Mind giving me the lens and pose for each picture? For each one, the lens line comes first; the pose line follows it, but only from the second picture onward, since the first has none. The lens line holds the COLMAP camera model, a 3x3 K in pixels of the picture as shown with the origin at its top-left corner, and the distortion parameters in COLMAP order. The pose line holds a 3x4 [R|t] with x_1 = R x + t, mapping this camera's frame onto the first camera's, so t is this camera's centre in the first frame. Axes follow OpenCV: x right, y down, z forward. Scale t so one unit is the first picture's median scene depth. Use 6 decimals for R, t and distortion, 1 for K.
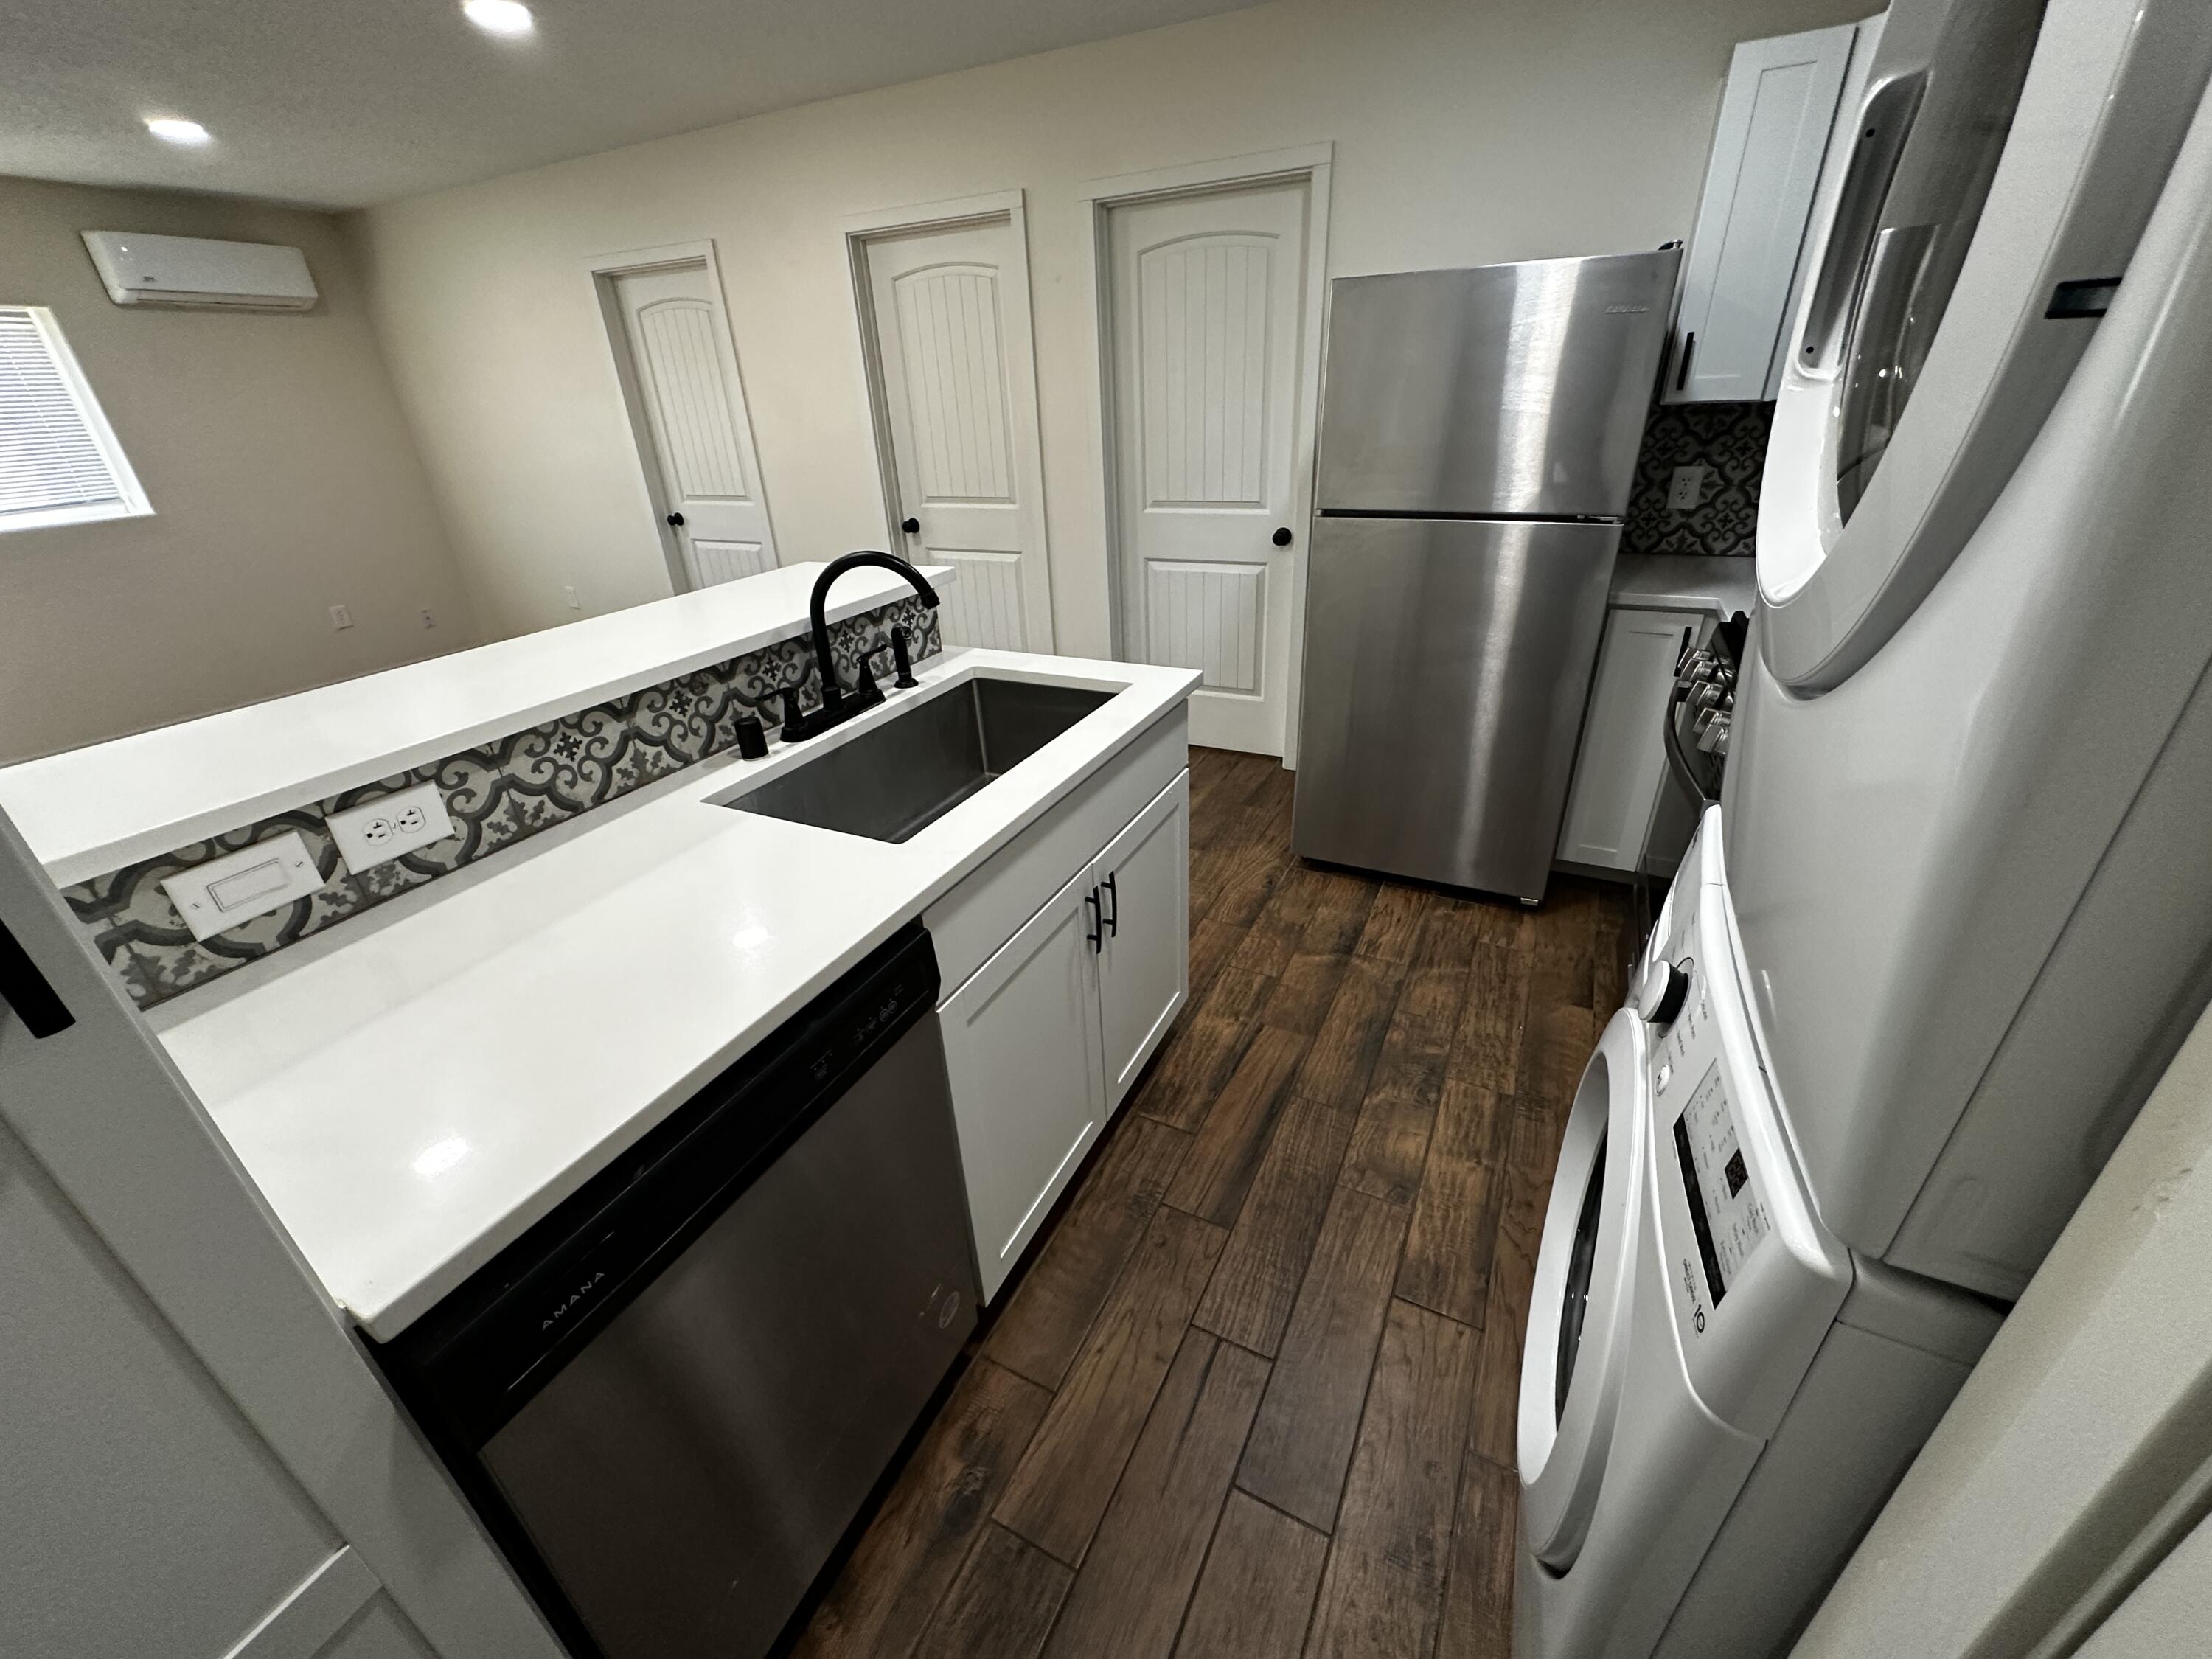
lens RADIAL K [[875.9, 0, 1119.0], [0, 875.9, 822.9], [0, 0, 1]] dist [-0.000659, -0.000287]
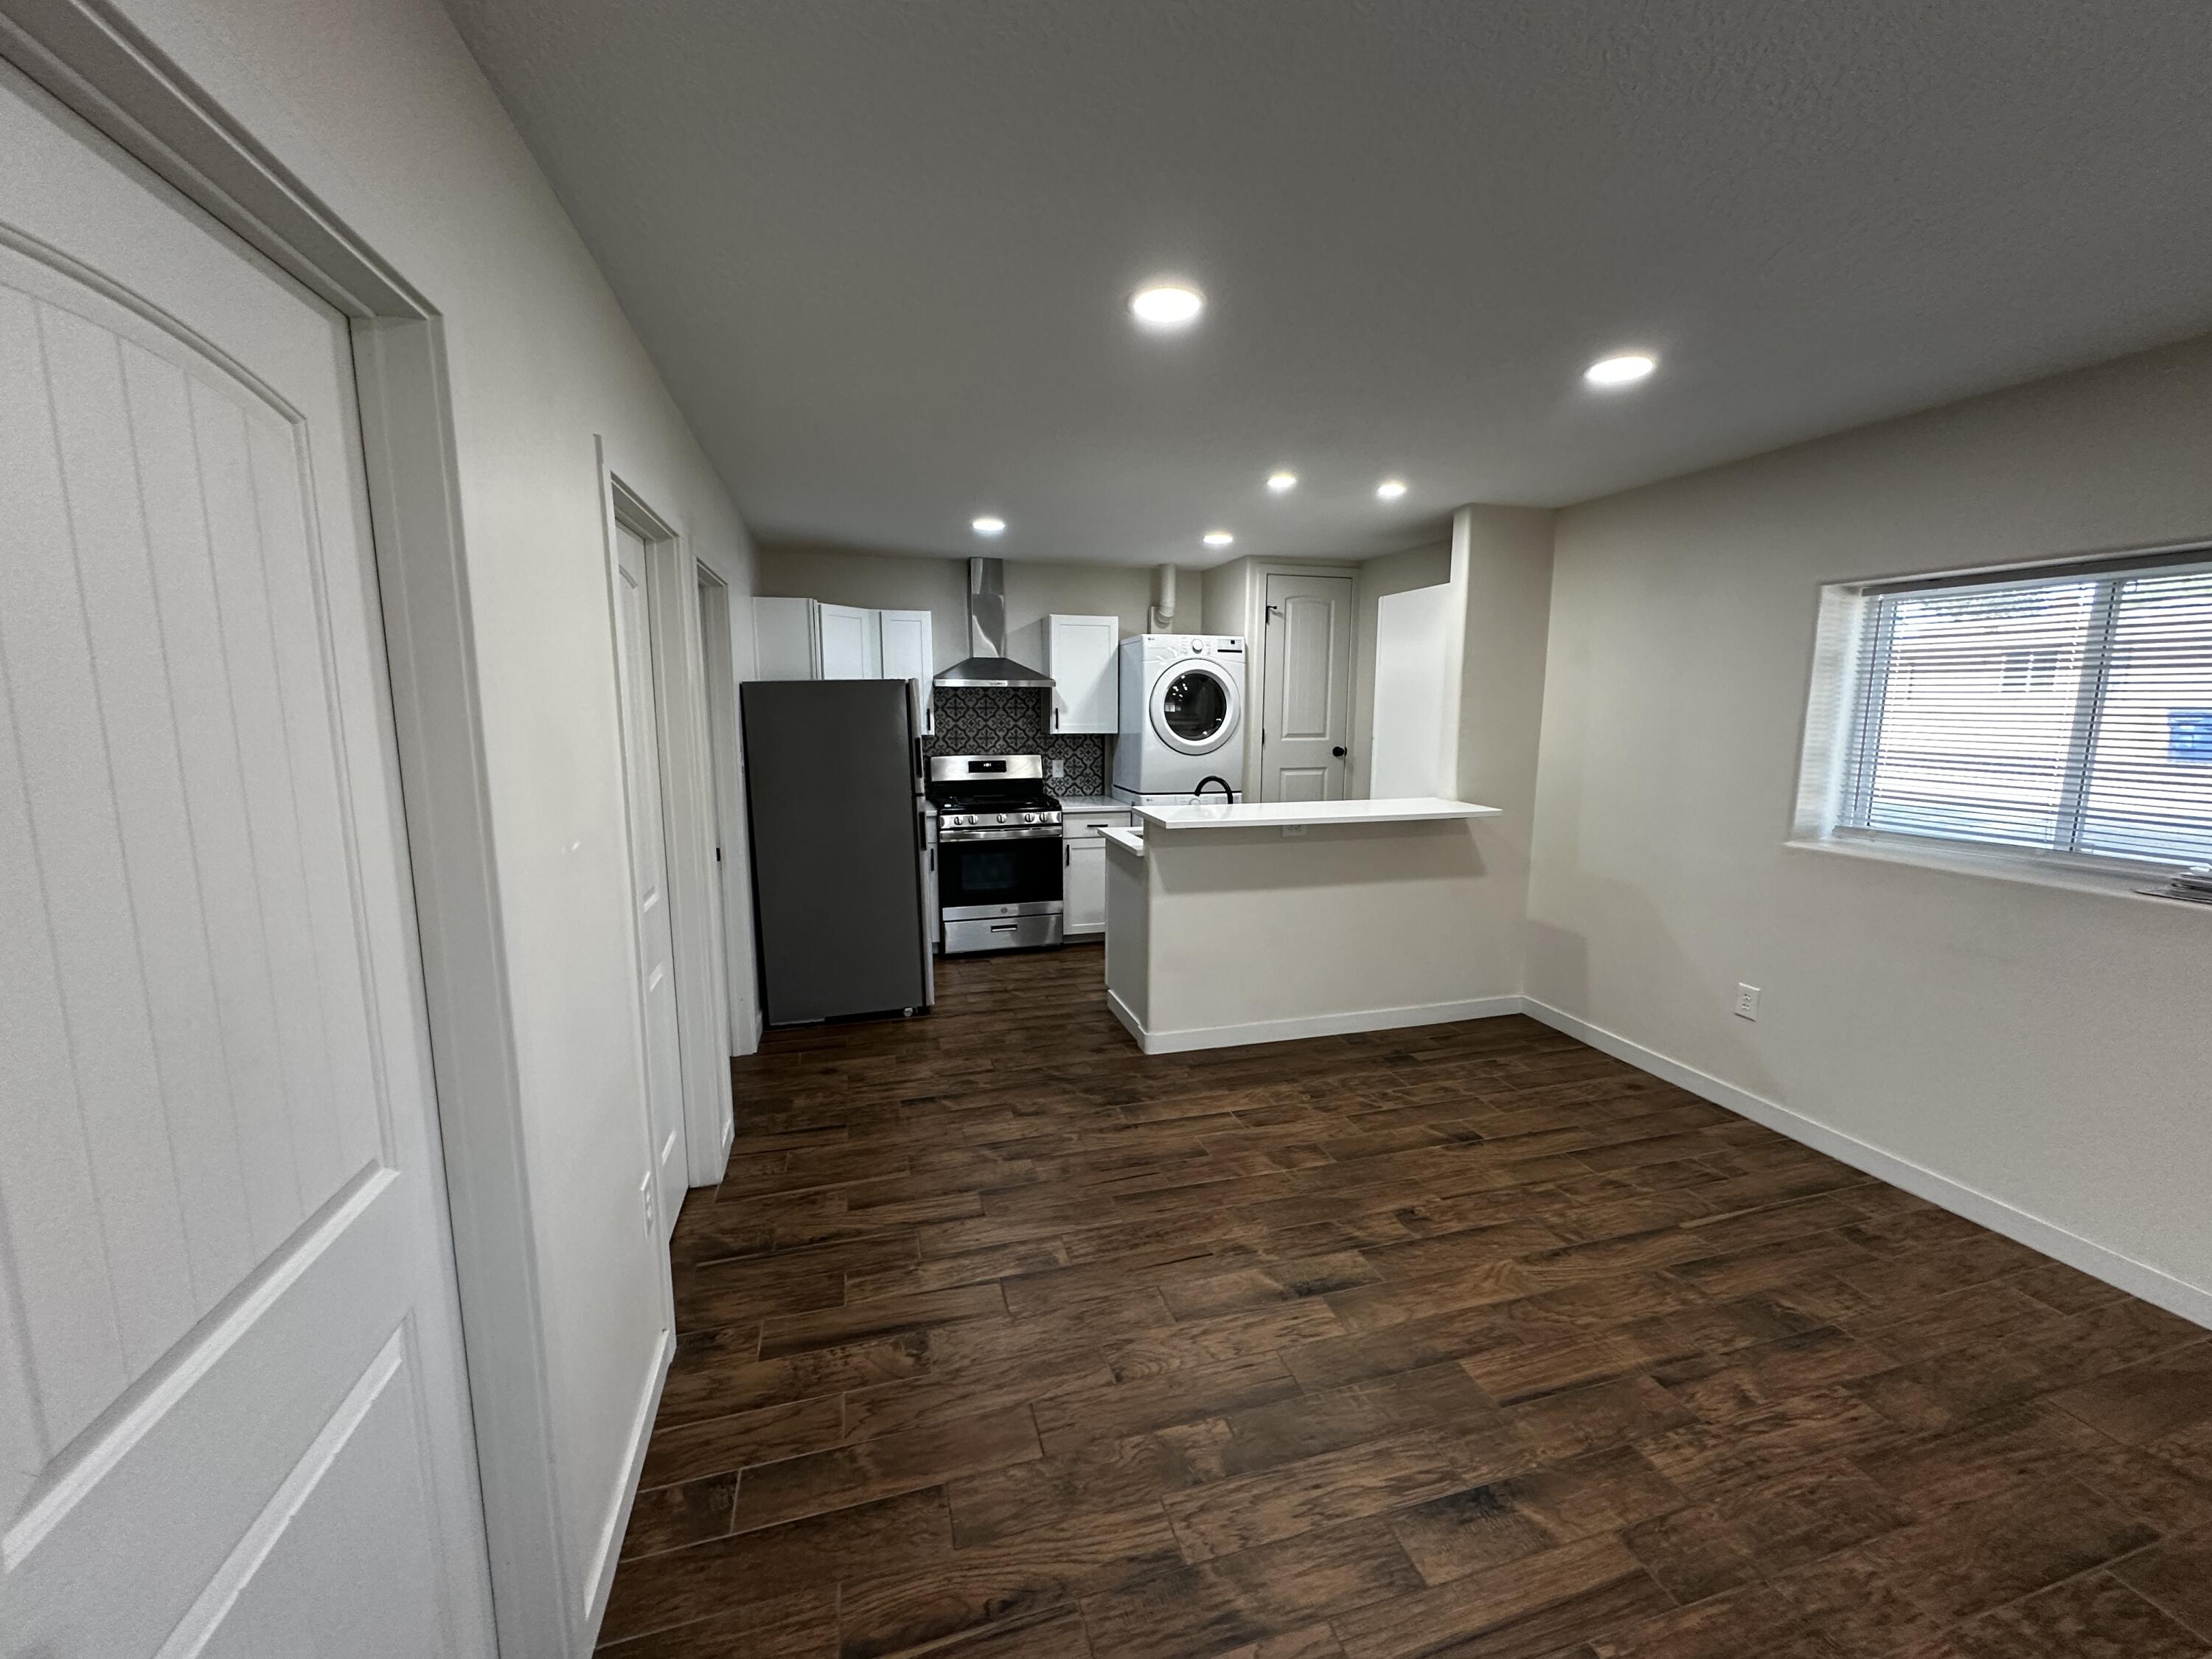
lens RADIAL K [[875.9, 0, 1108.3], [0, 875.9, 830.3], [0, 0, 1]] dist [-0.000659, -0.000287]
pose [[-0.668841, -0.065919, 0.740477, -1.299173], [0.358273, 0.844173, 0.398763, -0.838883], [-0.651377, 0.532002, -0.541001, 1.701481]]
